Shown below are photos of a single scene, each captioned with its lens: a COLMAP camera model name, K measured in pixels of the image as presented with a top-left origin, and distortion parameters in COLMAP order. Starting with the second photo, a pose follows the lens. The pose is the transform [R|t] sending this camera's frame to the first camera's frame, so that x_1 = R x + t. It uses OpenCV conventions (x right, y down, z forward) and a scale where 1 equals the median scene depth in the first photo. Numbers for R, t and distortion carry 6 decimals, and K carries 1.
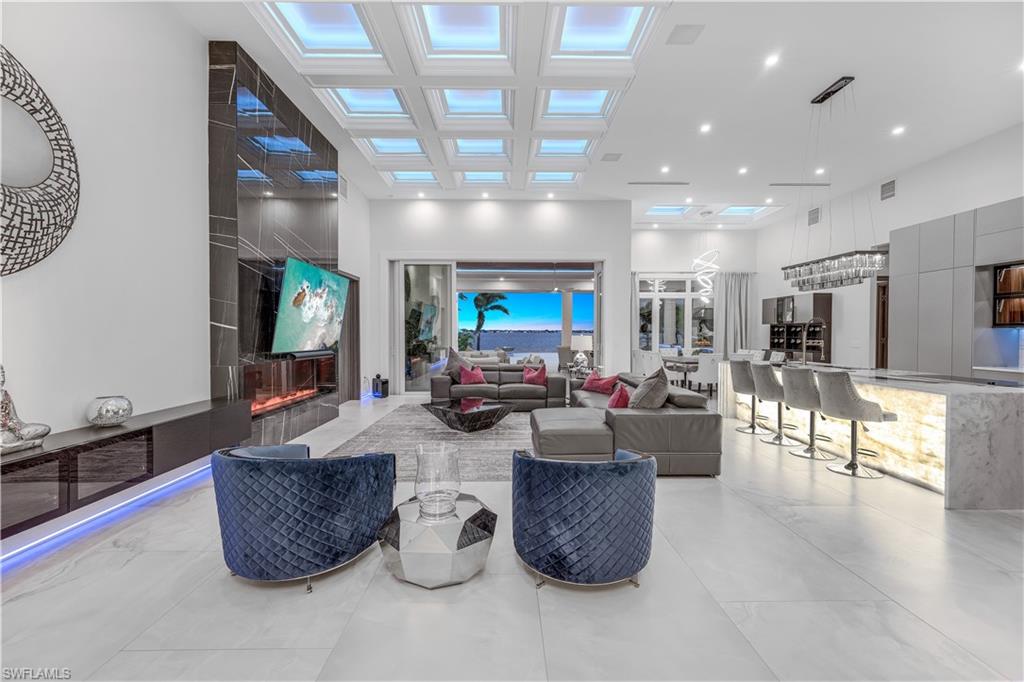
lens RADIAL K [[416.4, 0, 512.0], [0, 416.4, 341.0], [0, 0, 1]] dist [0.000596, -0.000205]
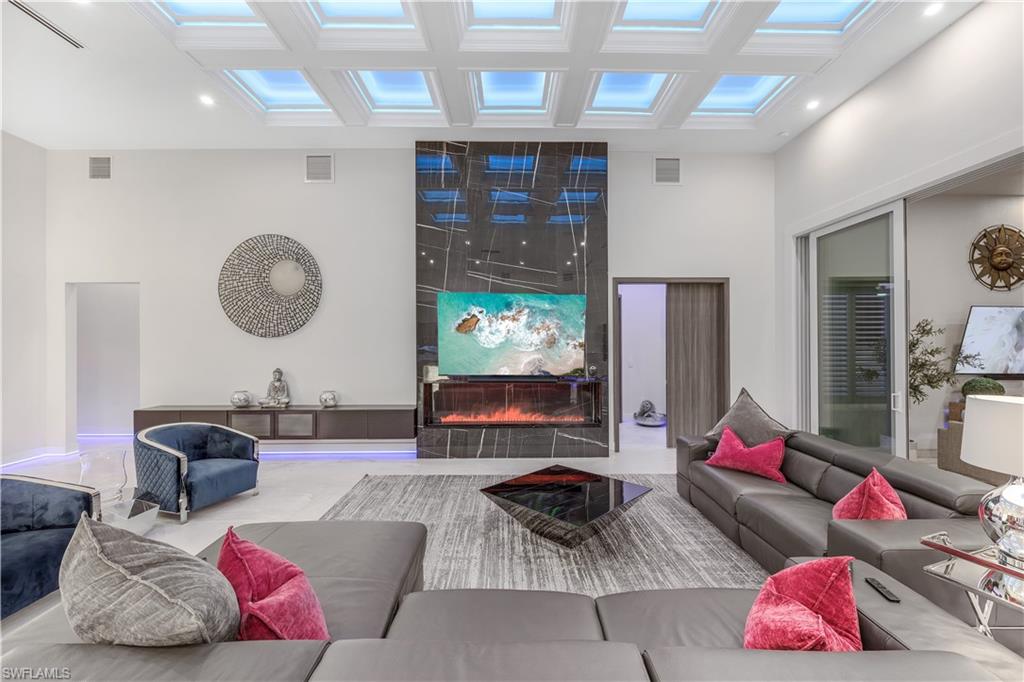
lens RADIAL K [[416.4, 0, 512.0], [0, 416.4, 341.0], [0, 0, 1]] dist [0.000596, -0.000205]
pose [[-0.008598, -0.001299, -0.999962, 0.466511], [-0.020628, 0.999787, -0.001121, -0.043655], [0.999750, 0.020618, -0.008623, 0.838769]]
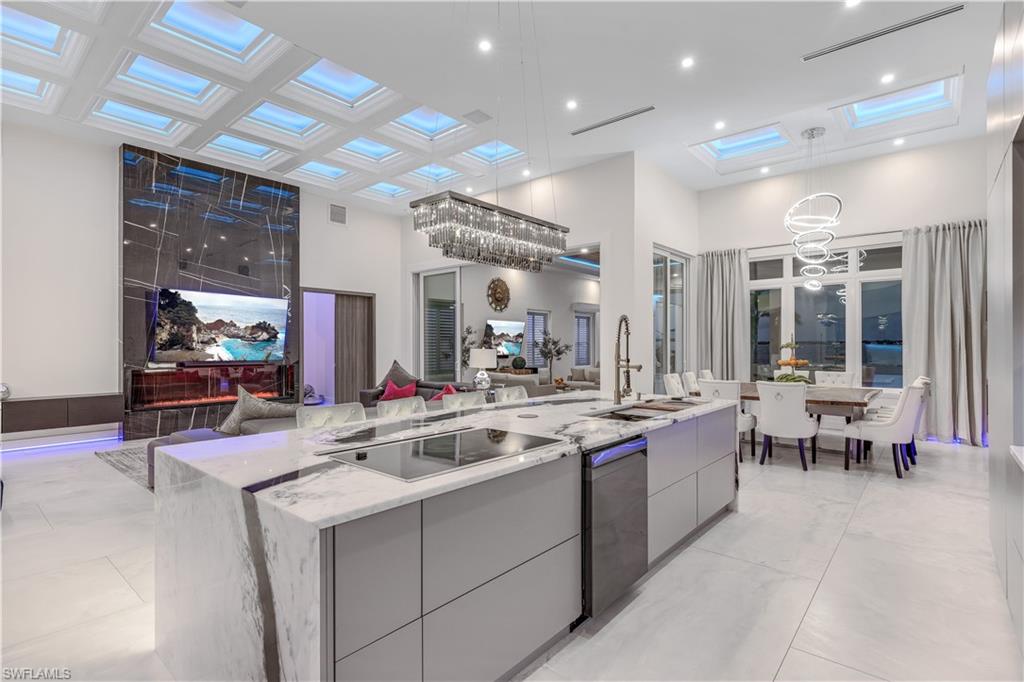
lens RADIAL K [[466.0, 0, 512.0], [0, 466.0, 341.0], [0, 0, 1]] dist [0.002143, -0.000077]
pose [[0.750398, 0.000551, -0.660986, 0.912488], [-0.018496, 0.999626, -0.020165, -0.014673], [0.660728, 0.027357, 0.750127, 0.444640]]
